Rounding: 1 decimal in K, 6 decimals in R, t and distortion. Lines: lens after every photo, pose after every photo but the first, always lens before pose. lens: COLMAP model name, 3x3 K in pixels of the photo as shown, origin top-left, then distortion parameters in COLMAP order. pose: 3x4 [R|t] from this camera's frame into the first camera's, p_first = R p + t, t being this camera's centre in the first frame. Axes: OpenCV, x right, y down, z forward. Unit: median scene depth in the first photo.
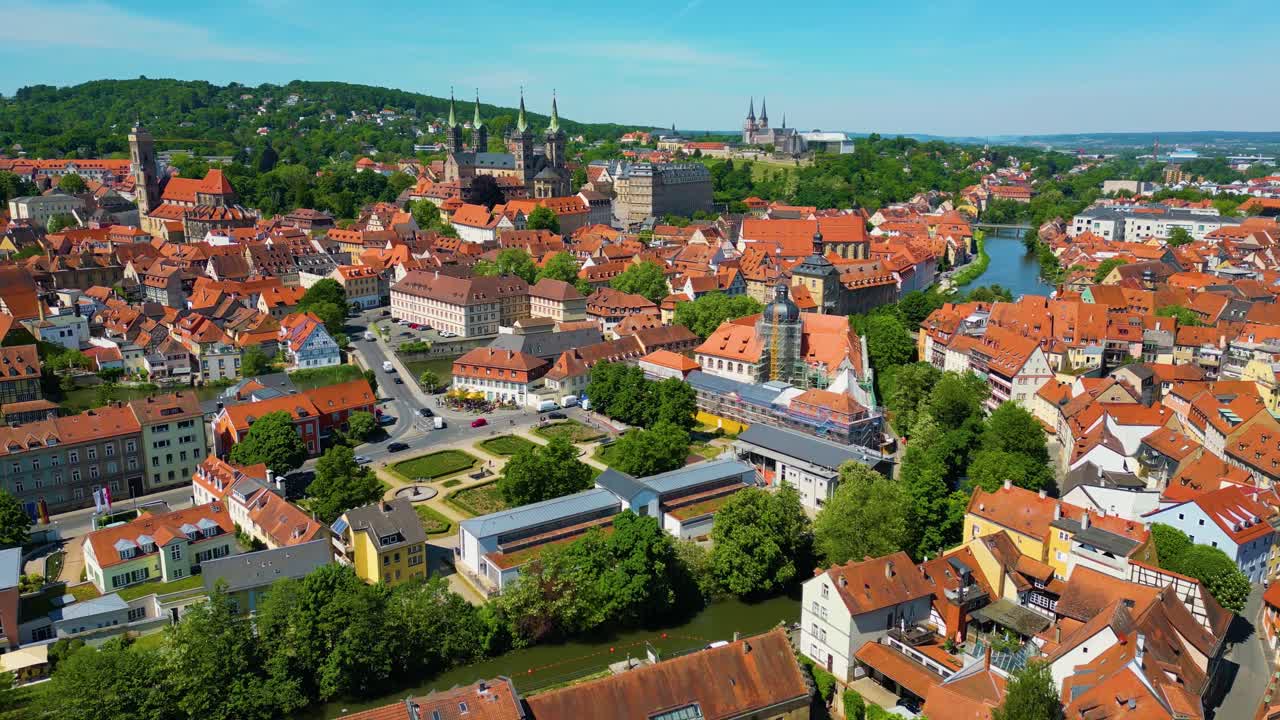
lens RADIAL K [[936.1, 0, 645.0], [0, 936.1, 353.4], [0, 0, 1]] dist [0.078637, -0.085339]
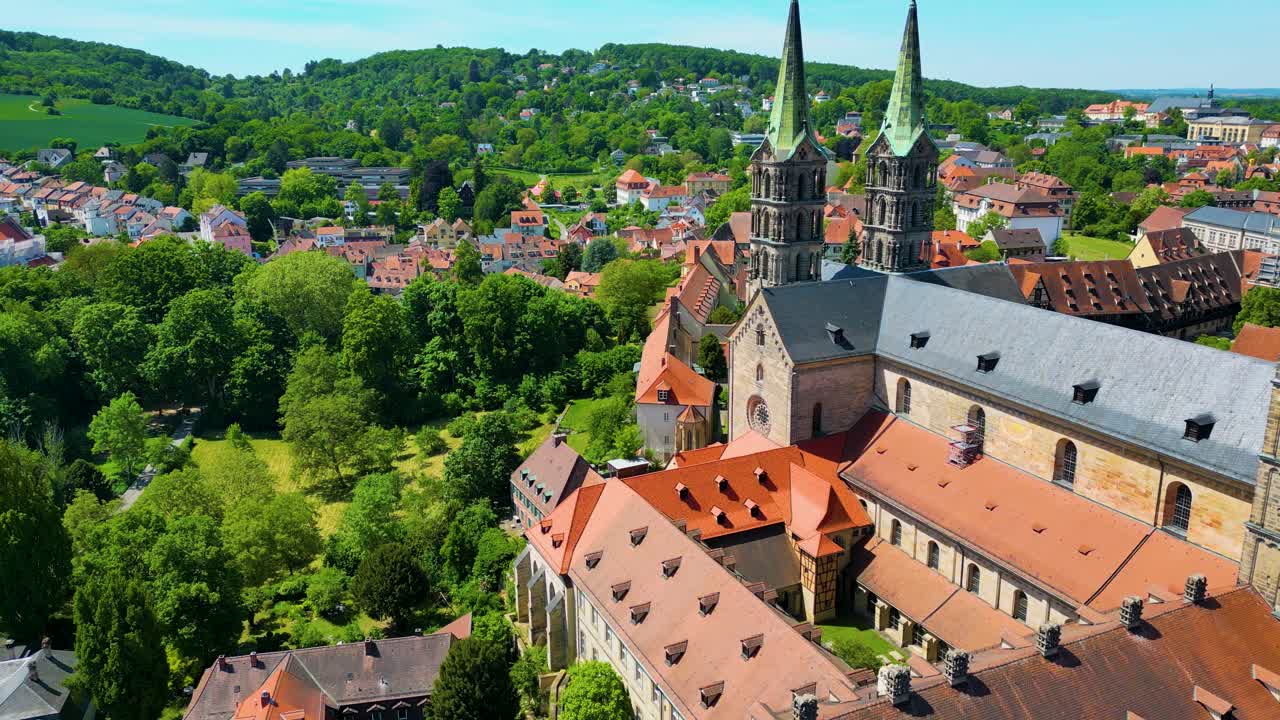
lens RADIAL K [[936.1, 0, 645.0], [0, 936.1, 353.4], [0, 0, 1]] dist [0.078637, -0.085339]
pose [[0.938075, 0.075701, -0.338061, -0.366087], [-0.063975, 0.996904, 0.045712, -0.471348], [0.340475, -0.021254, 0.940013, 1.831314]]
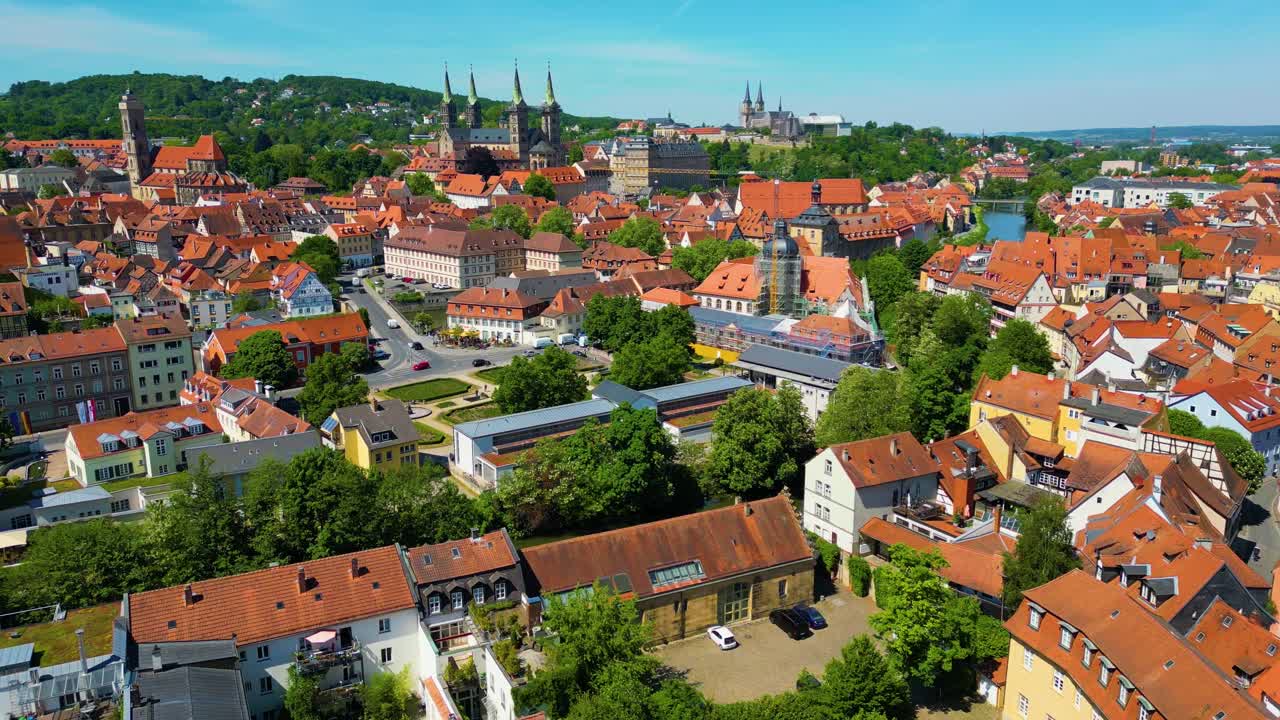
lens RADIAL K [[936.1, 0, 645.0], [0, 936.1, 353.4], [0, 0, 1]] dist [0.078637, -0.085339]
pose [[0.999955, -0.009231, 0.001985, 0.000338], [0.009231, 0.999957, -0.000008, 0.058374], [-0.001985, 0.000026, 0.999998, 0.013571]]
